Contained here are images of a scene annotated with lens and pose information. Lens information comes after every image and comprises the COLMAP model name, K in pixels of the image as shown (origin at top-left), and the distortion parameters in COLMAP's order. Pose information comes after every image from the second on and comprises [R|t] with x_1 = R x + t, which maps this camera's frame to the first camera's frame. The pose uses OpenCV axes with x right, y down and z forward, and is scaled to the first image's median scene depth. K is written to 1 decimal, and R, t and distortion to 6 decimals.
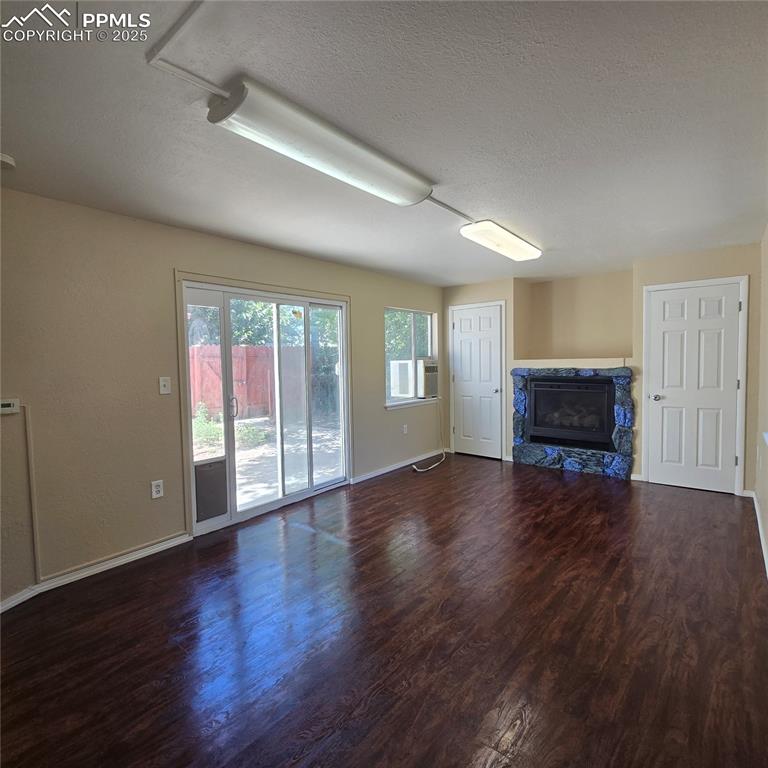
lens RADIAL K [[419.2, 0, 389.2], [0, 419.2, 383.2], [0, 0, 1]] dist [-0.002376, -0.000753]
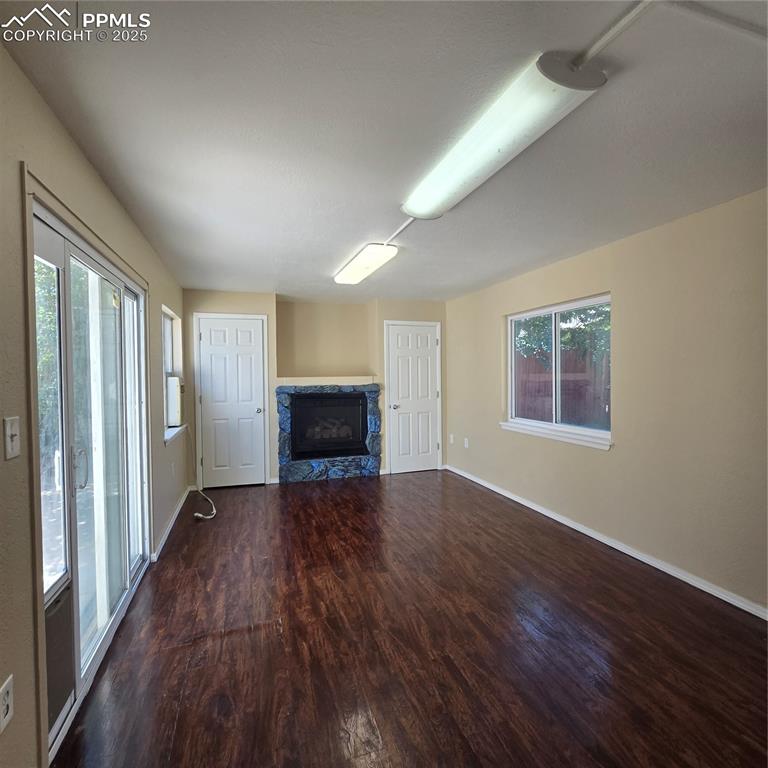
lens RADIAL K [[419.2, 0, 383.5], [0, 419.2, 382.9], [0, 0, 1]] dist [-0.002376, -0.000753]
pose [[0.531558, -0.007012, 0.846993, -0.439347], [0.045306, 0.998770, -0.020164, -0.014040], [-0.845809, 0.049092, 0.531222, 0.306754]]
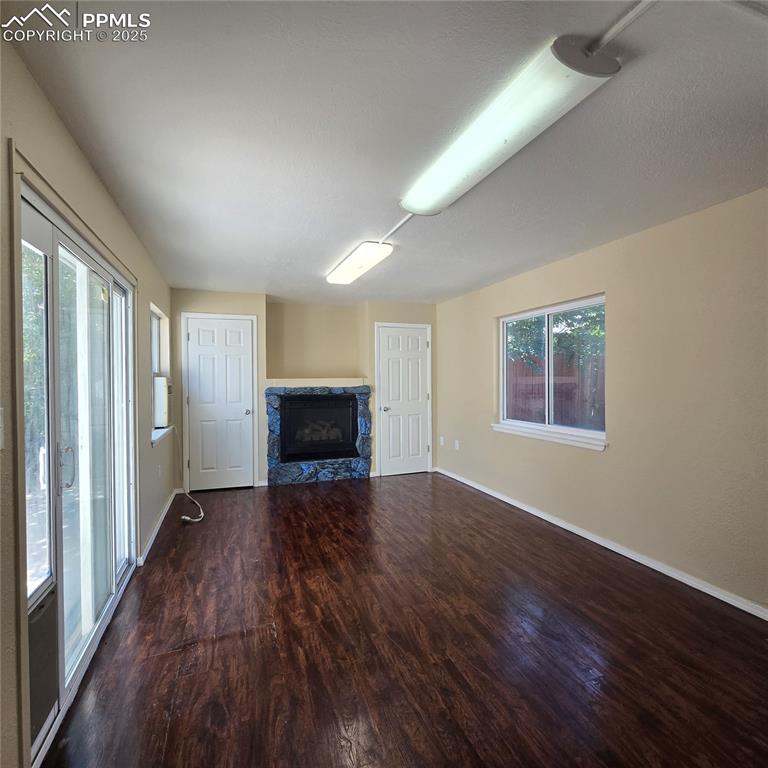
lens RADIAL K [[419.2, 0, 382.7], [0, 419.2, 382.4], [0, 0, 1]] dist [-0.002376, -0.000753]
pose [[0.509601, 0.003350, 0.860404, -0.438029], [0.040646, 0.998782, -0.027962, -0.010747], [-0.859450, 0.049221, 0.508844, 0.315021]]
